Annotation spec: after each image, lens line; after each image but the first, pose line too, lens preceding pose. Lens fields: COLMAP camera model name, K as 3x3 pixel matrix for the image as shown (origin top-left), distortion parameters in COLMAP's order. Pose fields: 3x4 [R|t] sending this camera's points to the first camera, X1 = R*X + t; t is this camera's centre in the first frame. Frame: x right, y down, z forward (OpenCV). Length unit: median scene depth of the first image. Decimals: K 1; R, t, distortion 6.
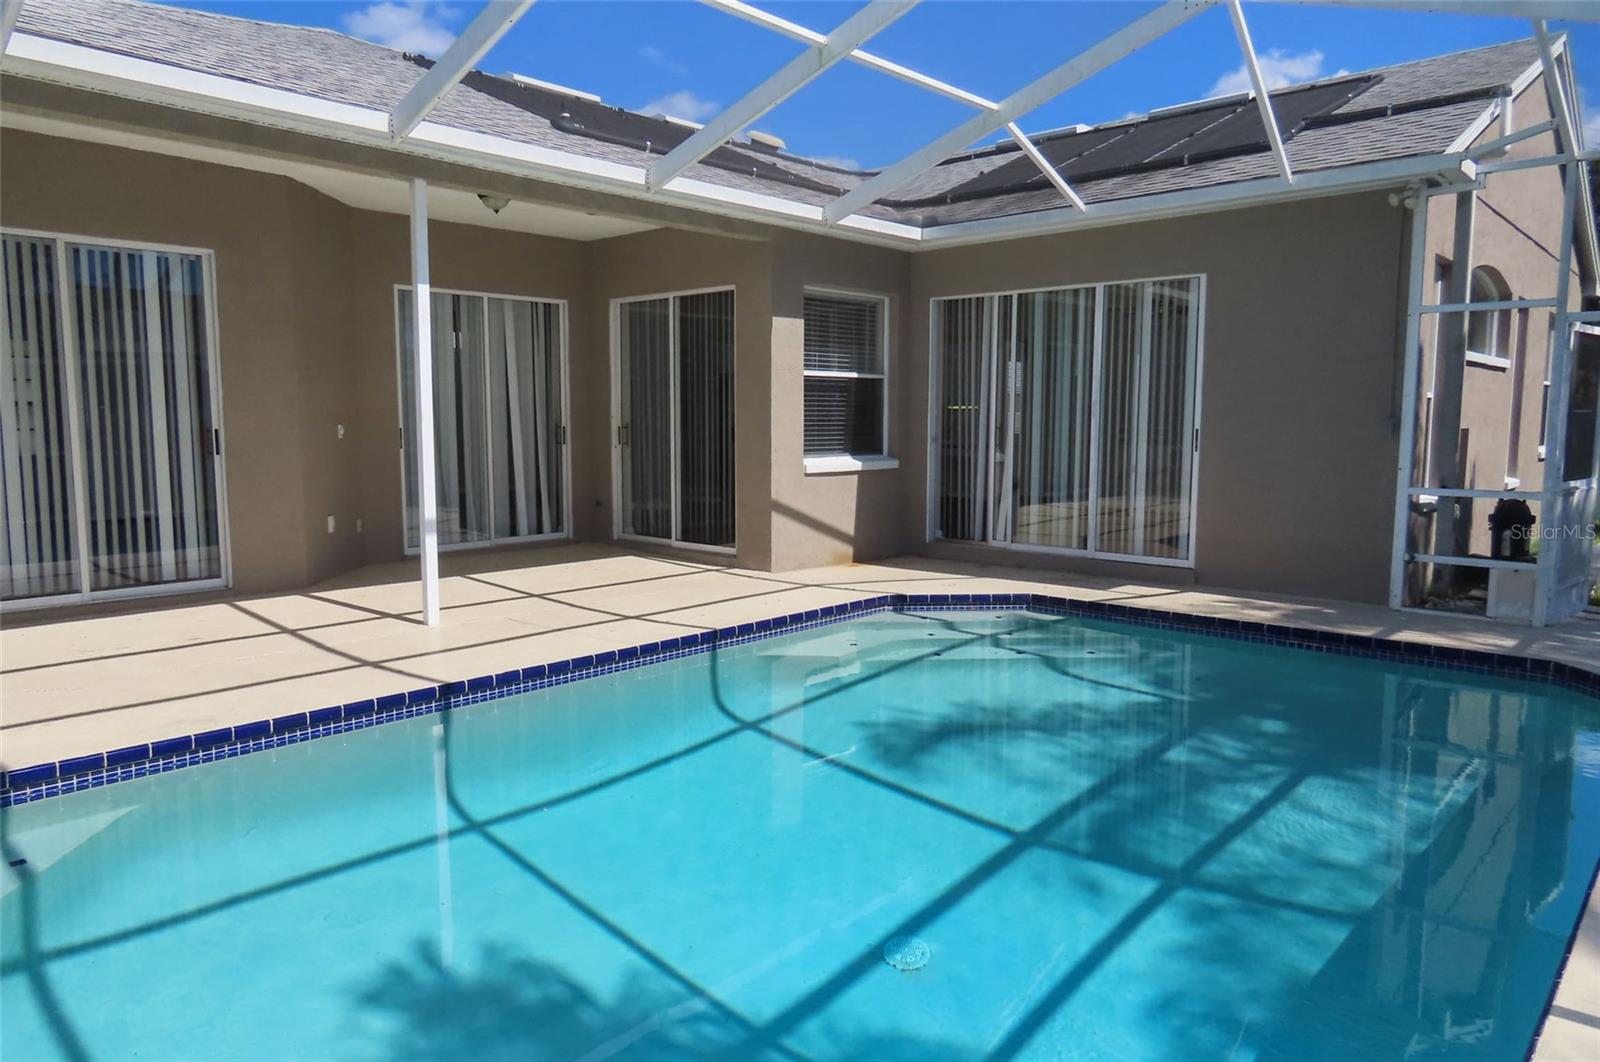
lens RADIAL K [[1024.4, 0, 789.6], [0, 1024.4, 530.4], [0, 0, 1]] dist [-0.003874, 0.001321]
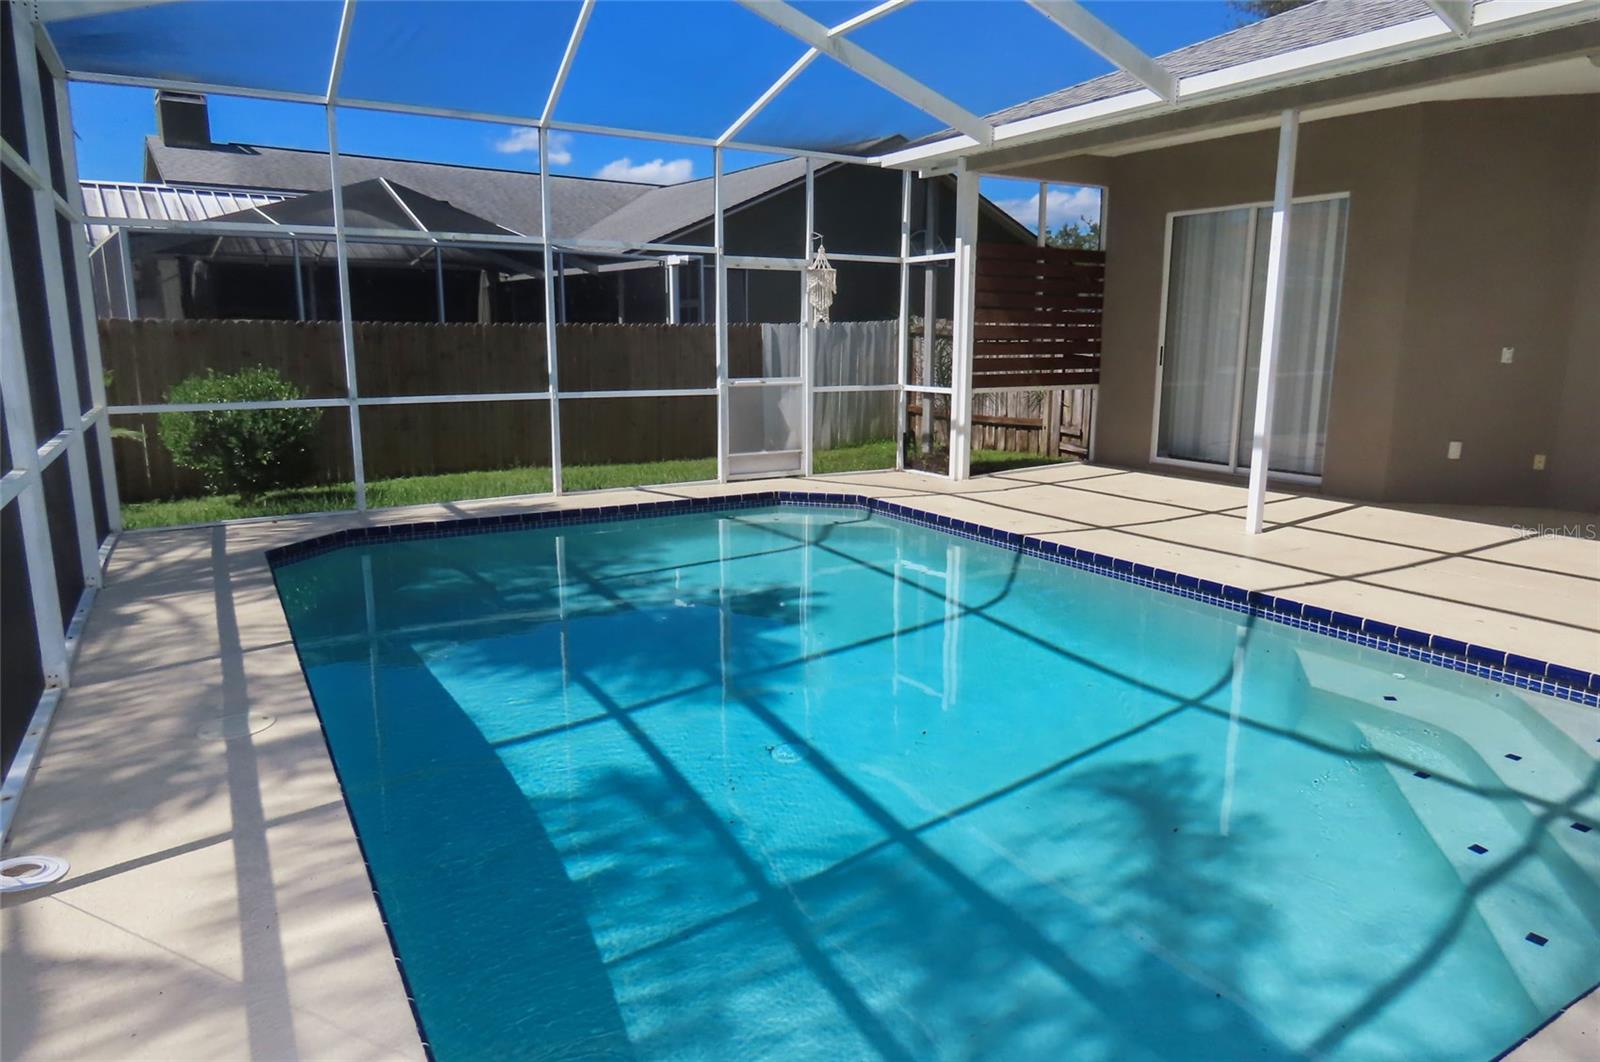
lens RADIAL K [[1024.4, 0, 789.6], [0, 1024.4, 530.4], [0, 0, 1]] dist [-0.003874, 0.001321]
pose [[-0.394734, 0.183458, -0.900294, 0.836268], [-0.108452, 0.963709, 0.243931, -0.122837], [0.912372, 0.193926, -0.360512, 0.981960]]
